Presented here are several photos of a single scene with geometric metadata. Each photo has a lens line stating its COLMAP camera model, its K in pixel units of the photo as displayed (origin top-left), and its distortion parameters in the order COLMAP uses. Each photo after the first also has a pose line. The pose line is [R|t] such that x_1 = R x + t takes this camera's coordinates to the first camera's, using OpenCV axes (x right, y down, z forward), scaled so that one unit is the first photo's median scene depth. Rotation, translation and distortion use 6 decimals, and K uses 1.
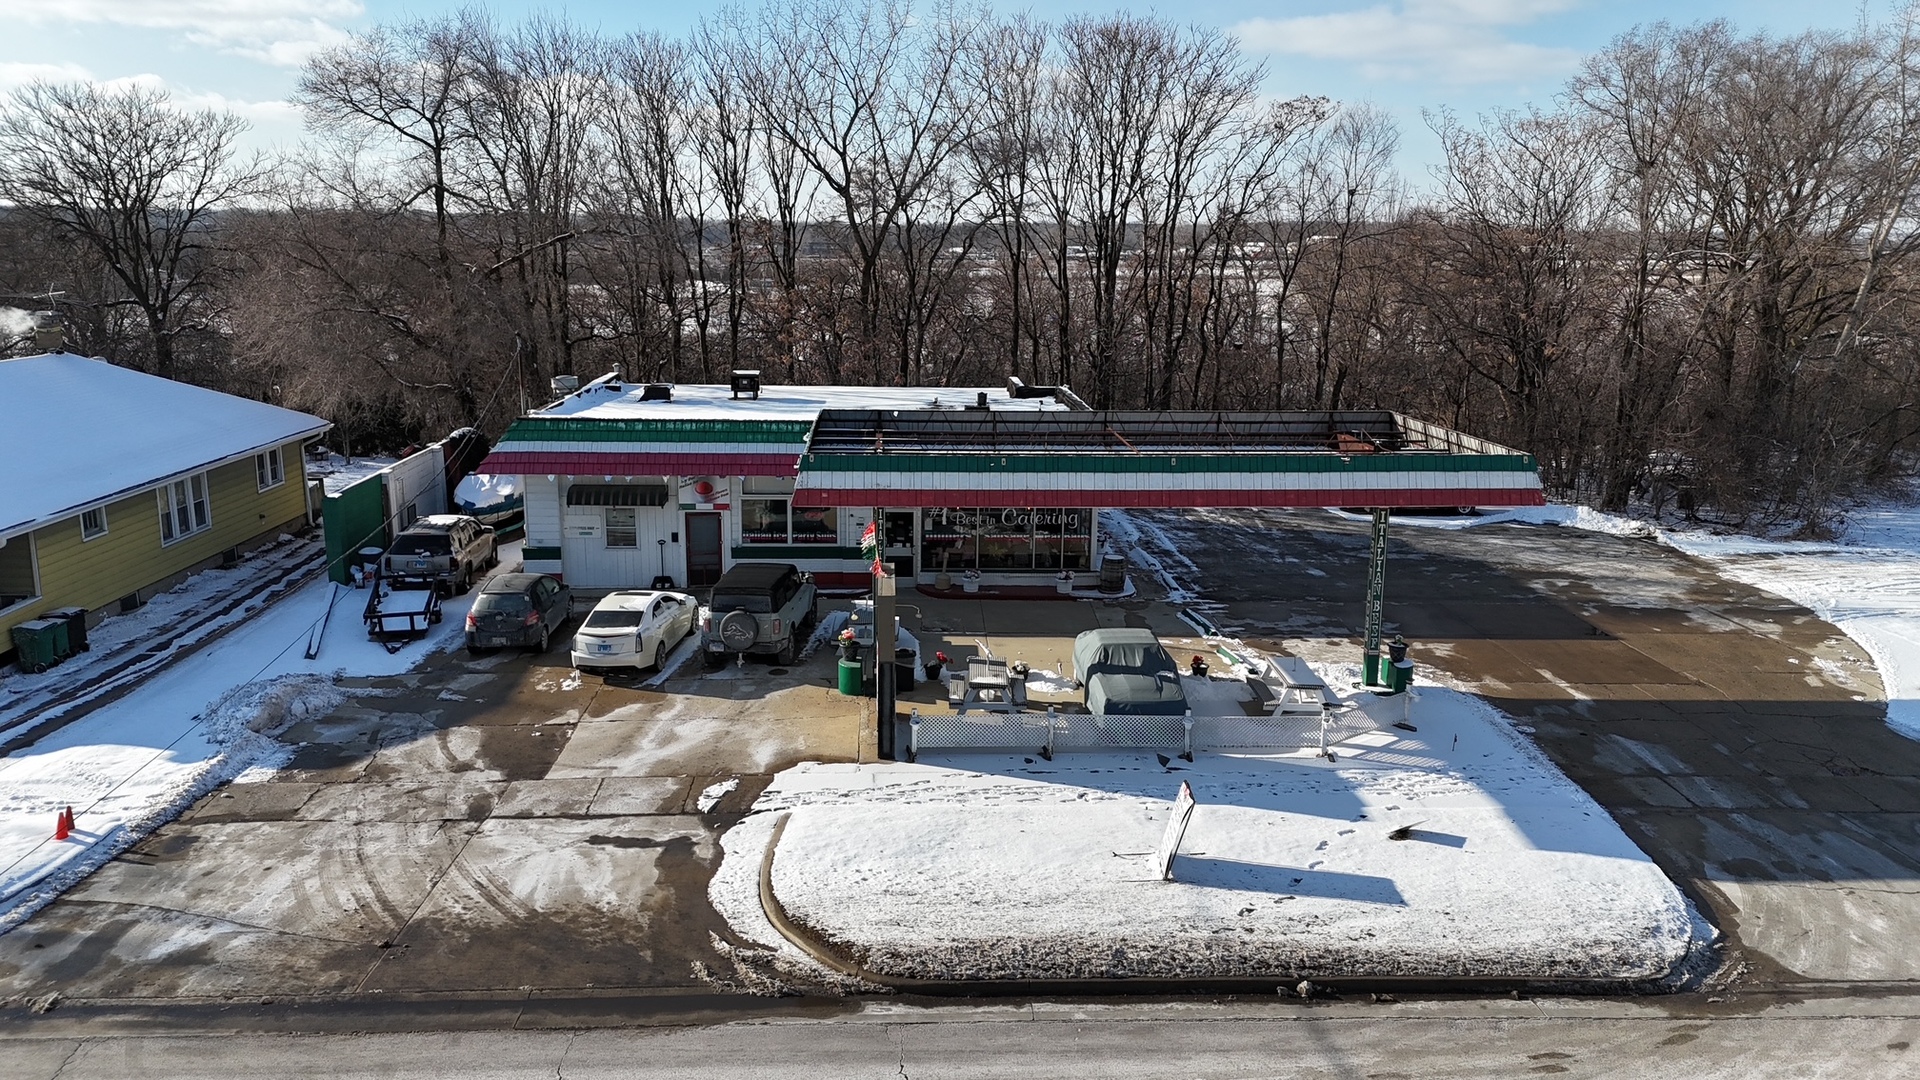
lens RADIAL K [[1395.0, 0, 953.4], [0, 1395.0, 535.3], [0, 0, 1]] dist [0.090995, -0.081574]
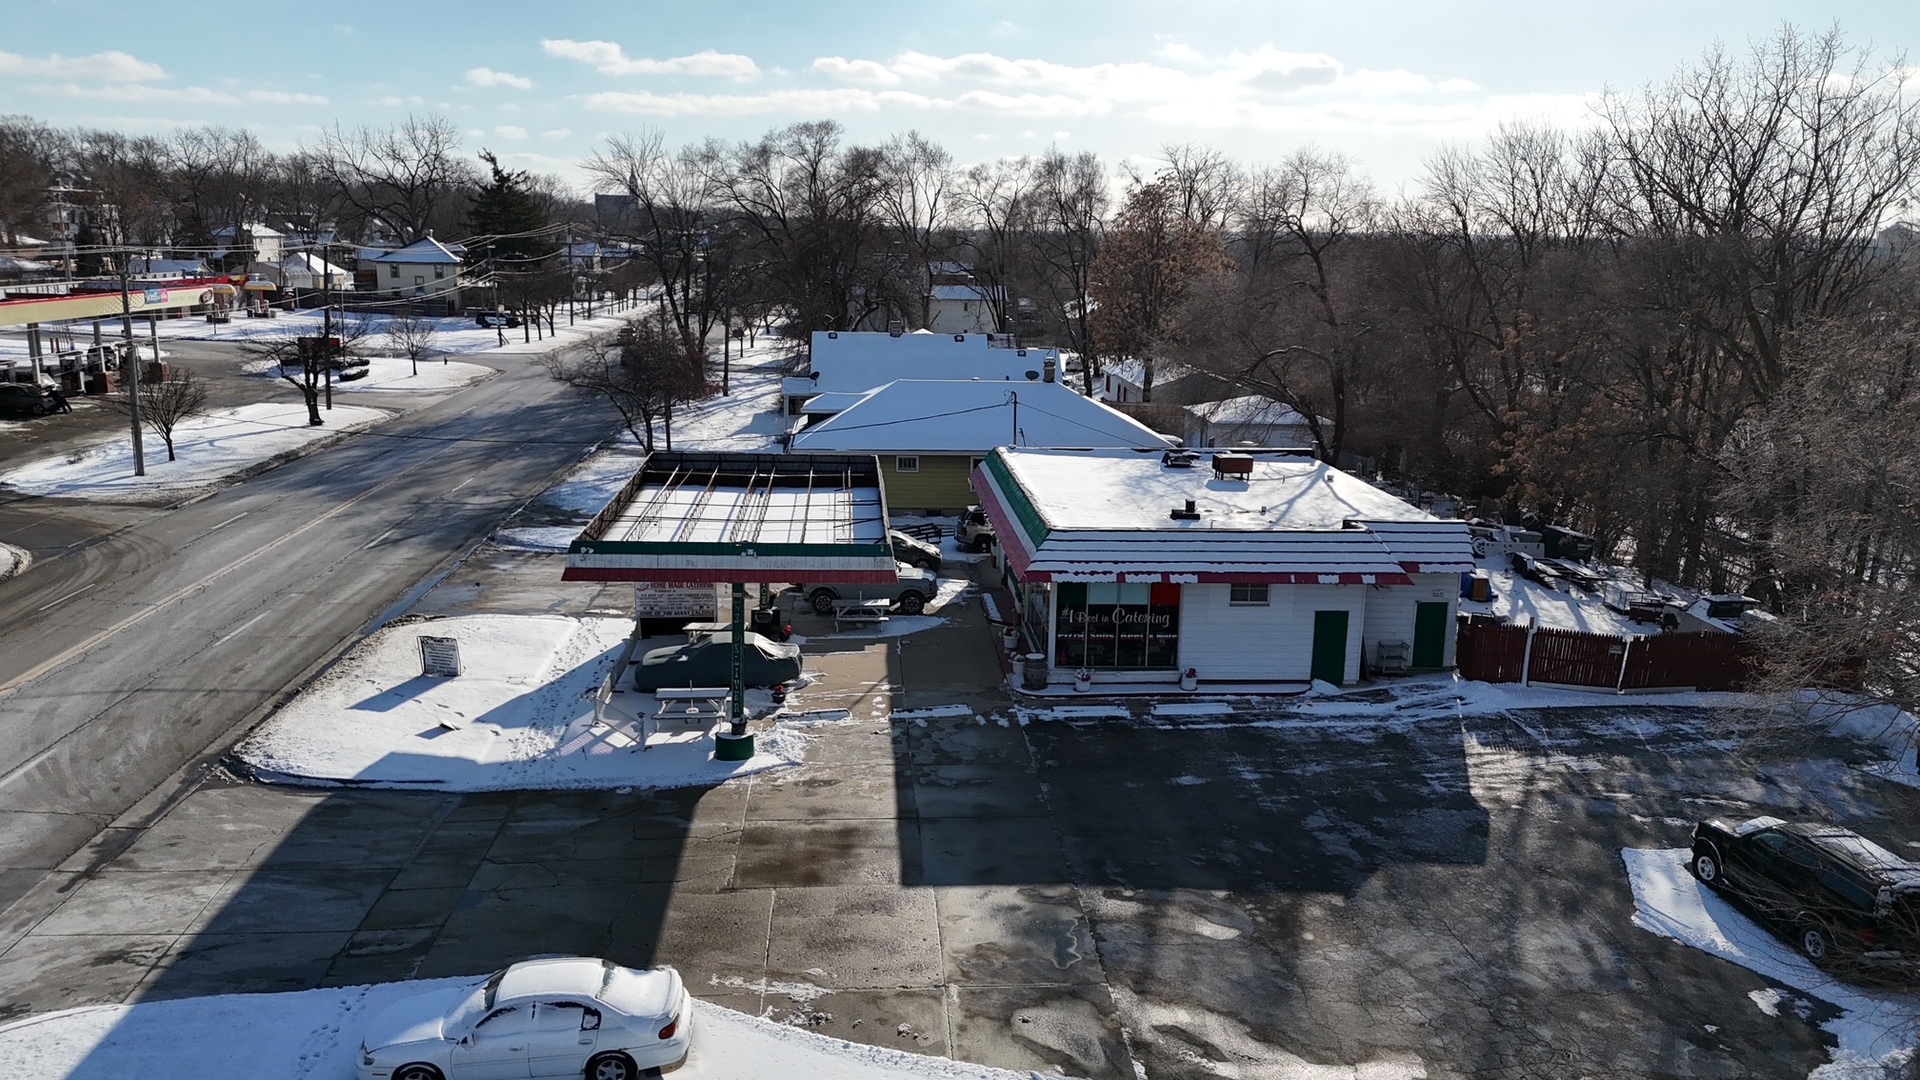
lens RADIAL K [[1395.0, 0, 953.4], [0, 1395.0, 535.3], [0, 0, 1]] dist [0.090995, -0.081574]
pose [[0.028421, 0.202469, -0.978876, 1.604187], [-0.227283, 0.954931, 0.190917, -0.367285], [0.973414, 0.217056, 0.073158, 1.217281]]
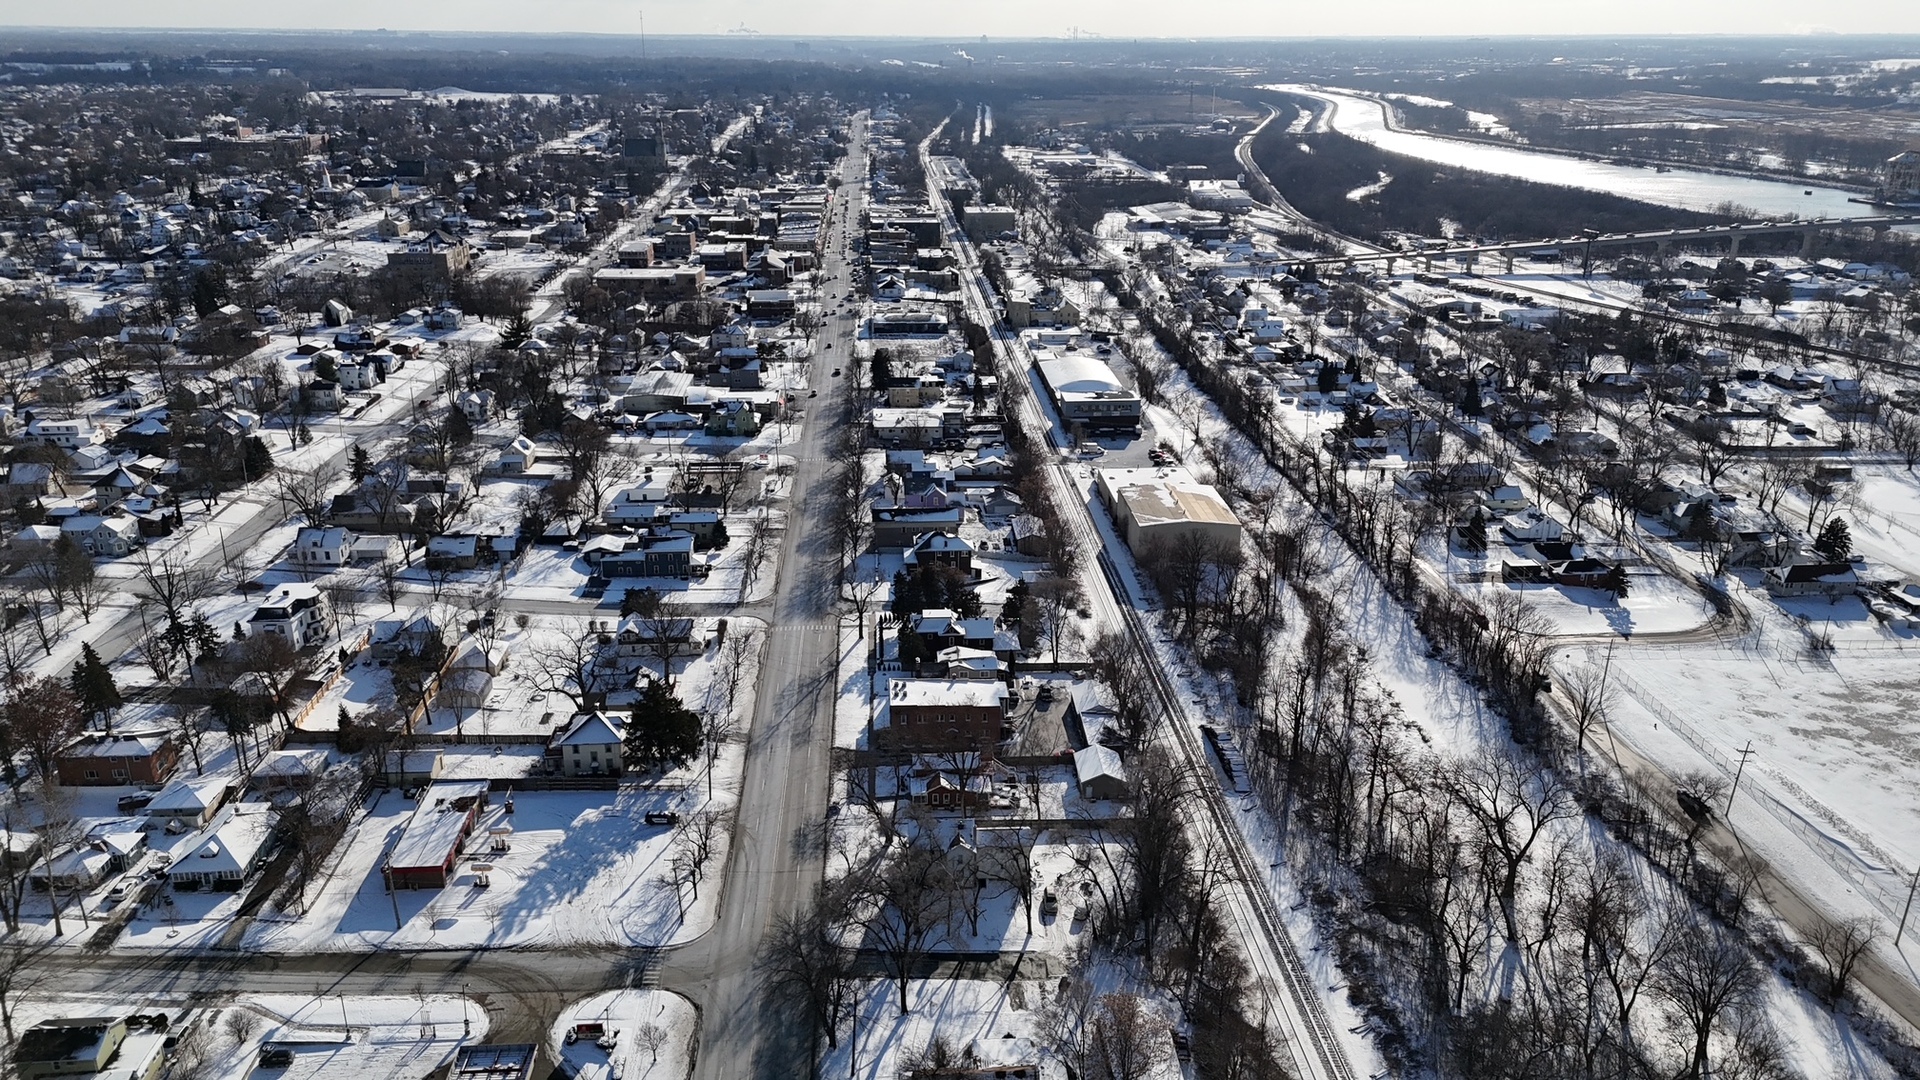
lens RADIAL K [[1395.0, 0, 953.4], [0, 1395.0, 535.3], [0, 0, 1]] dist [0.090995, -0.081574]
pose [[0.016499, 0.318695, -0.947714, 2.812807], [-0.213184, 0.927169, 0.308075, -4.227903], [0.976873, 0.196955, 0.083238, 0.192382]]
